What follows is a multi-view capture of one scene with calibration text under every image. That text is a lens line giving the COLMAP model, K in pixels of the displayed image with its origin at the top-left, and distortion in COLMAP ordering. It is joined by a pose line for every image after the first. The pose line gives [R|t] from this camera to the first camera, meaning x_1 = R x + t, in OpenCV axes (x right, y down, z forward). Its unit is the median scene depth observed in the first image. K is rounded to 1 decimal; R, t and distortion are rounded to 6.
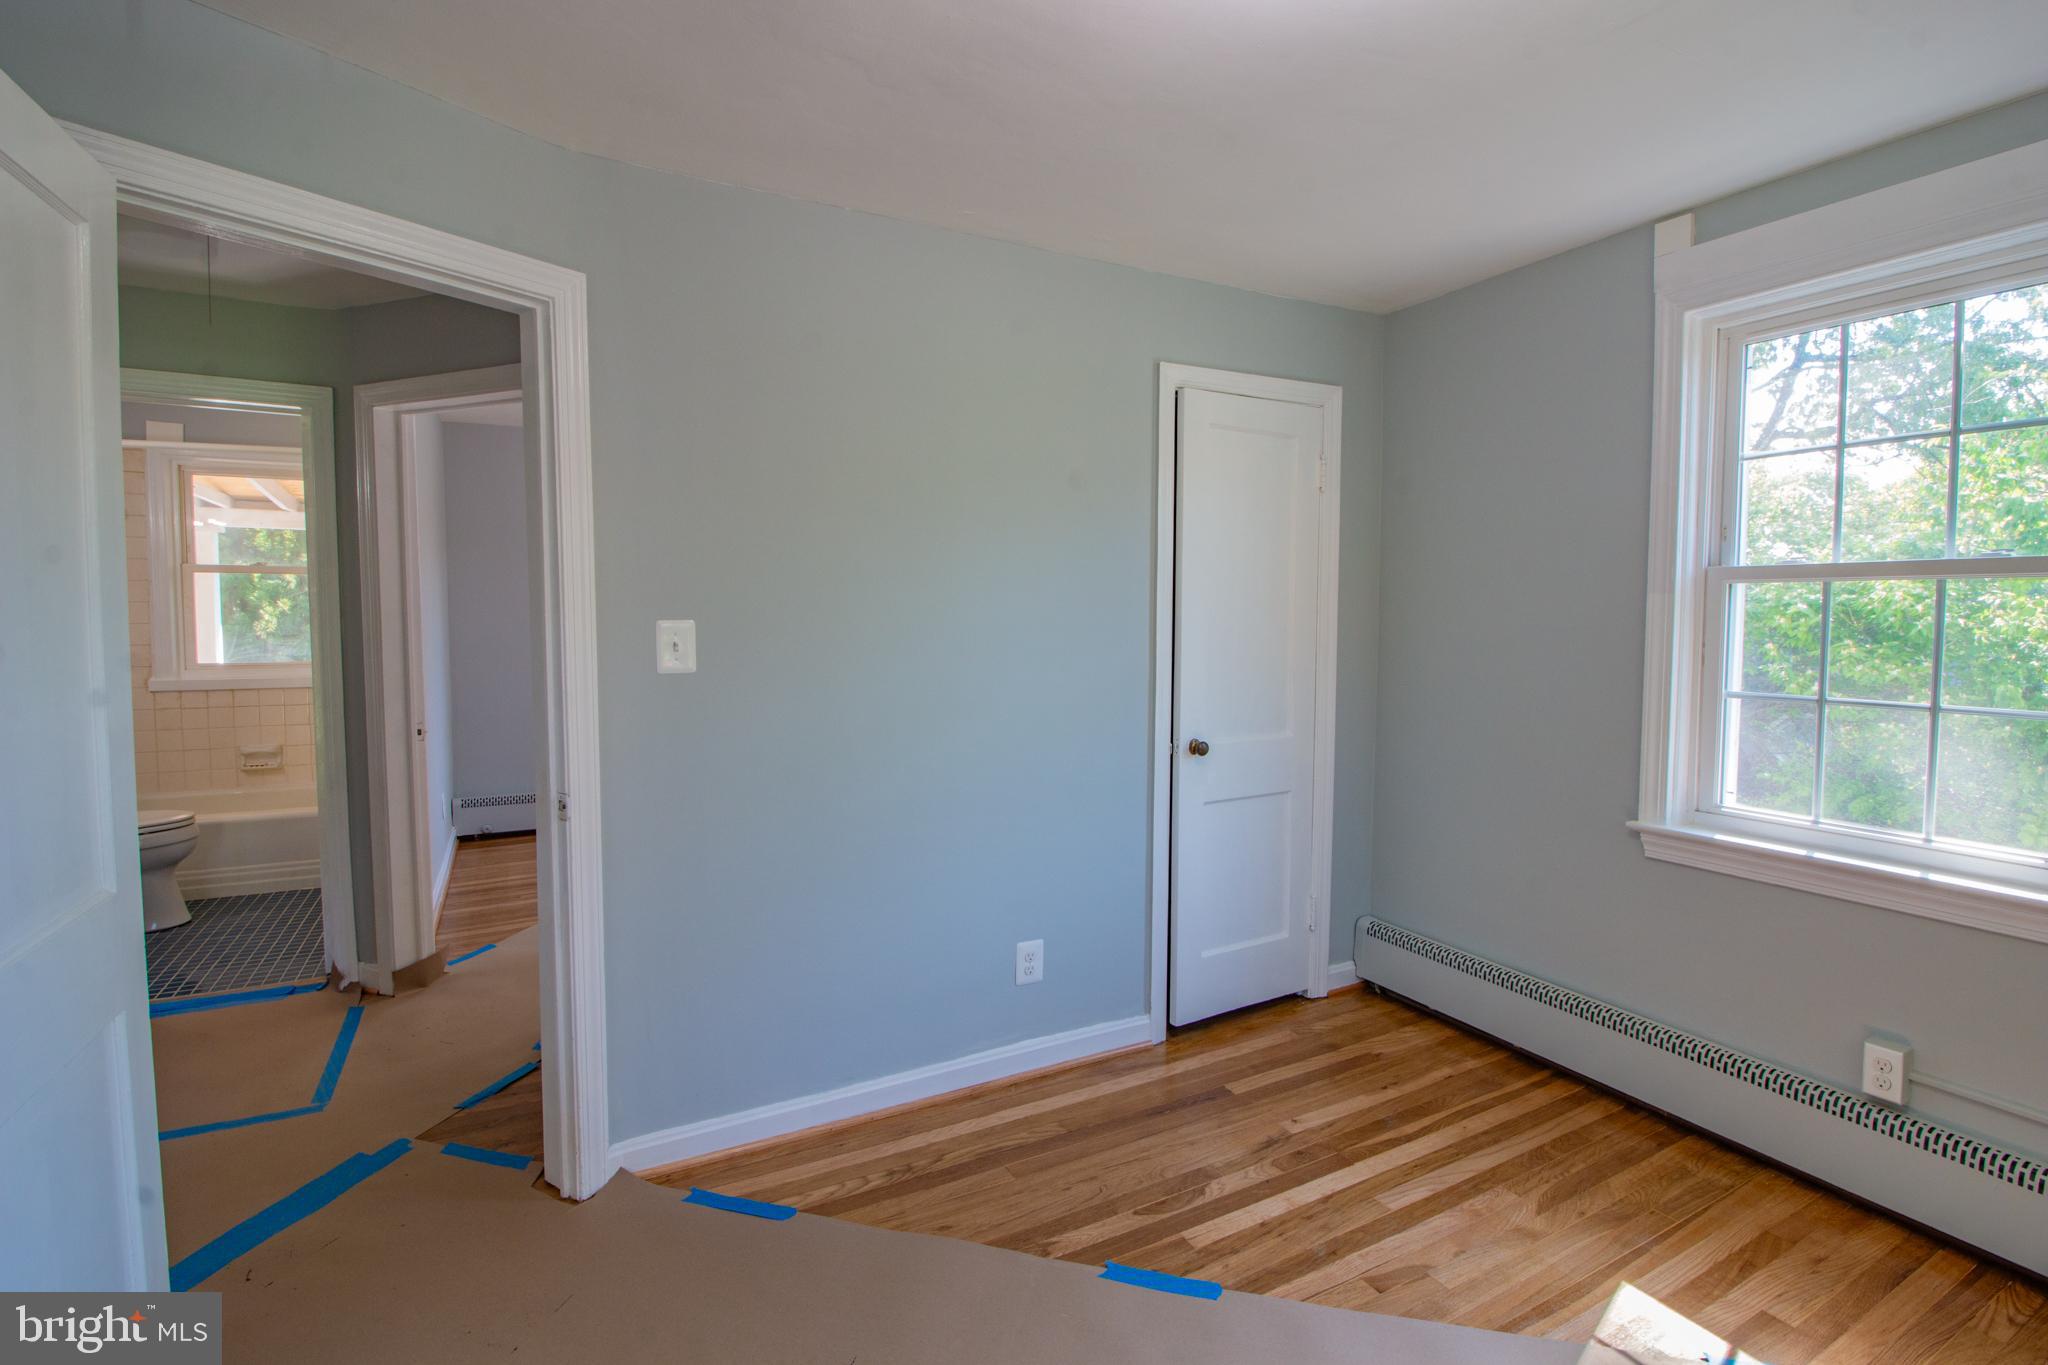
lens RADIAL K [[938.4, 0, 1021.4], [0, 938.4, 660.9], [0, 0, 1]] dist [-0.004527, -0.011775]
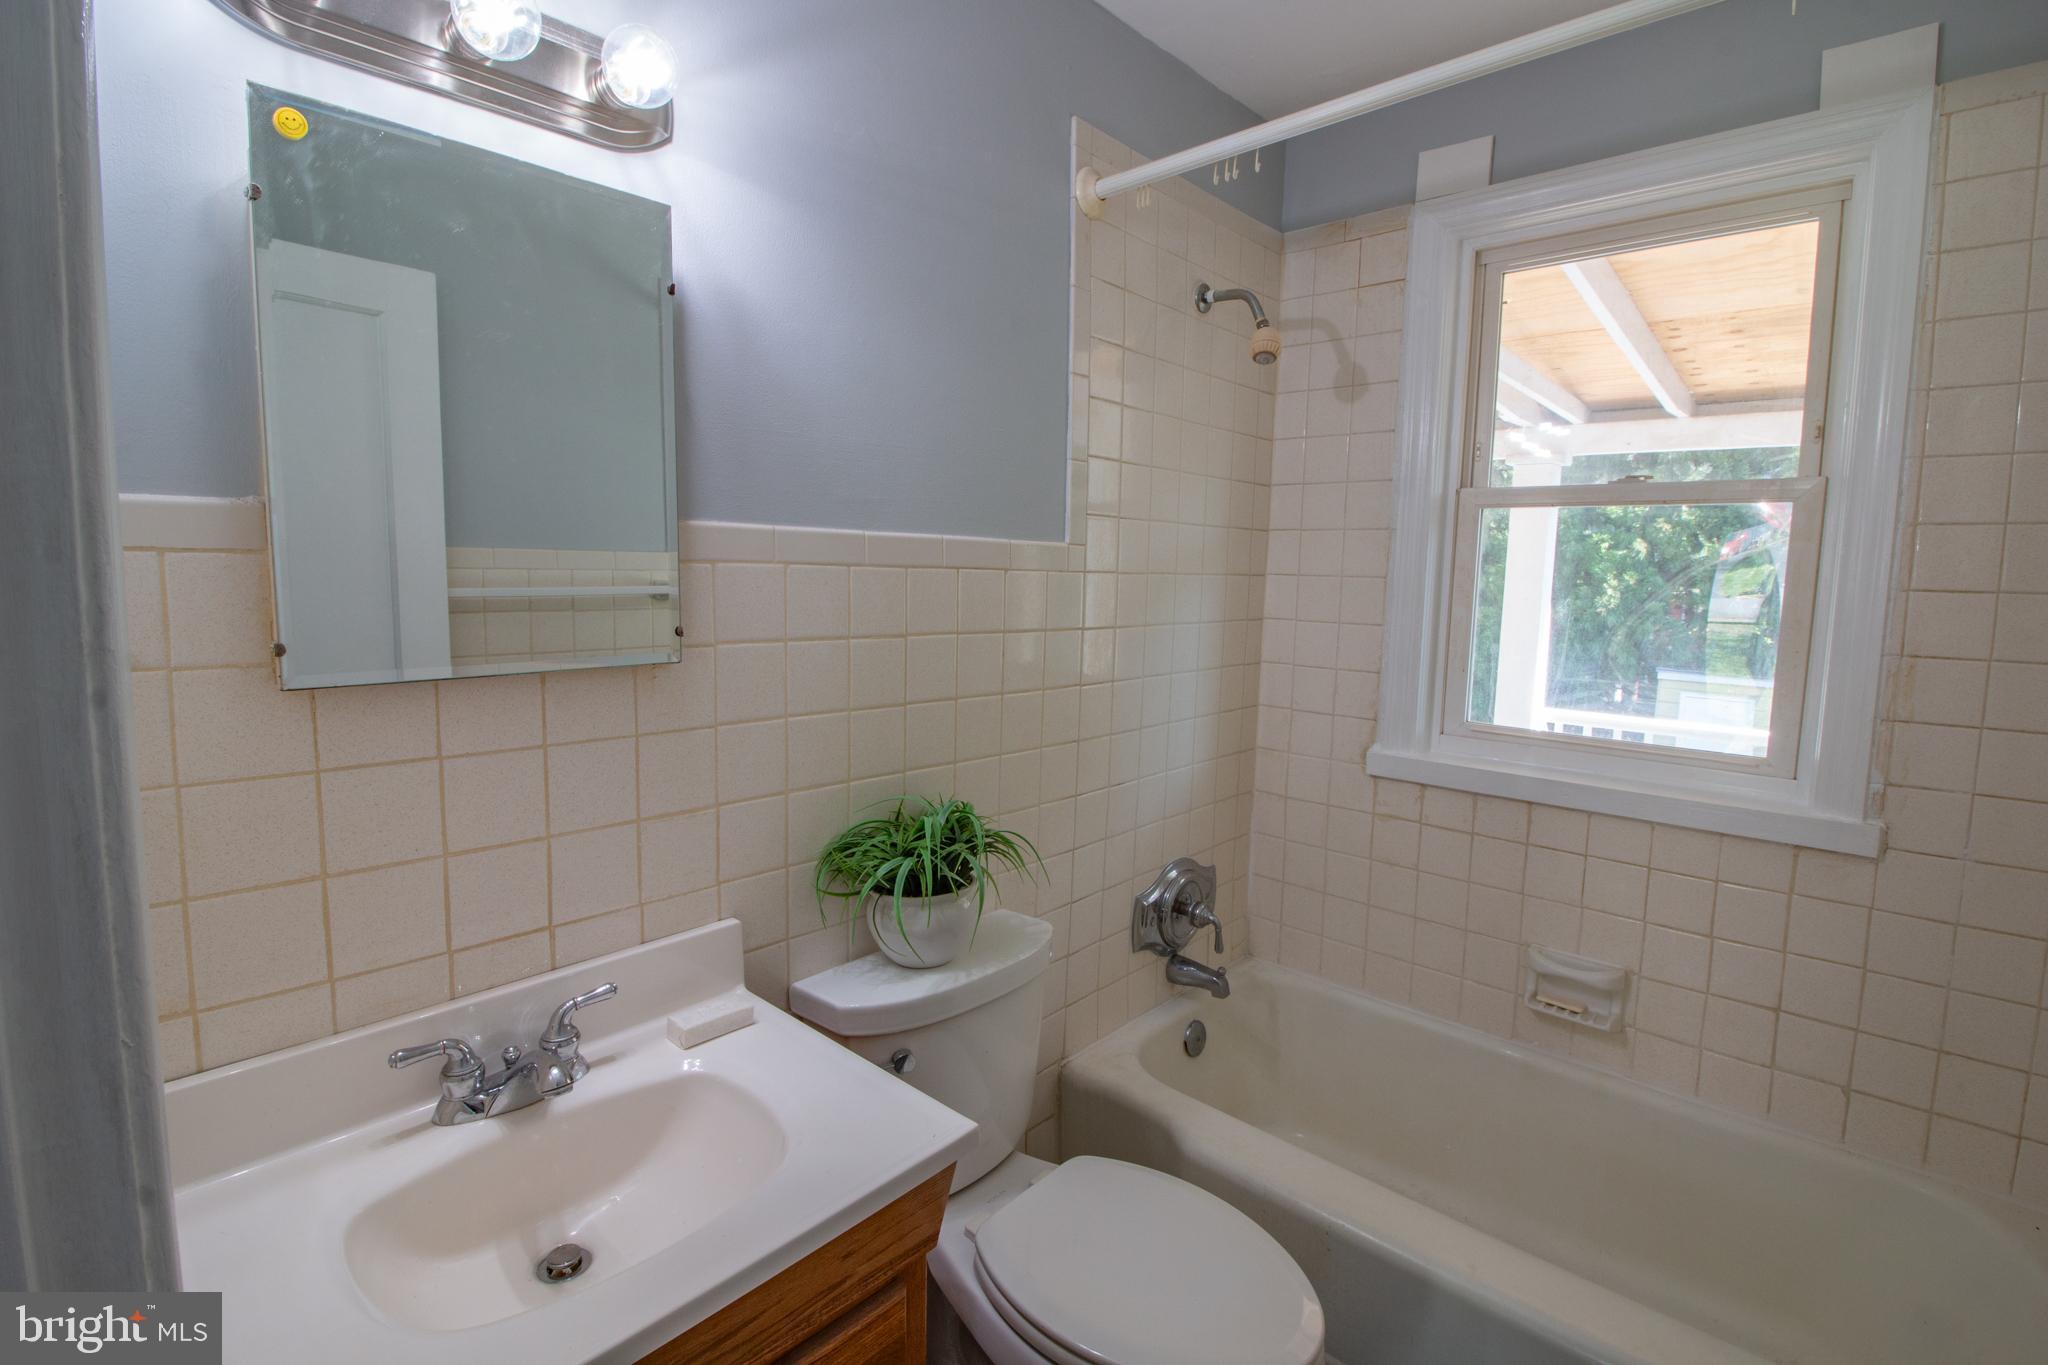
lens RADIAL K [[938.4, 0, 1021.4], [0, 938.4, 660.9], [0, 0, 1]] dist [-0.004527, -0.011775]
pose [[0.325734, 0.100478, -0.940107, -0.492998], [-0.073454, 0.994021, 0.080789, -0.040390], [0.942604, 0.042739, 0.331167, 0.591524]]
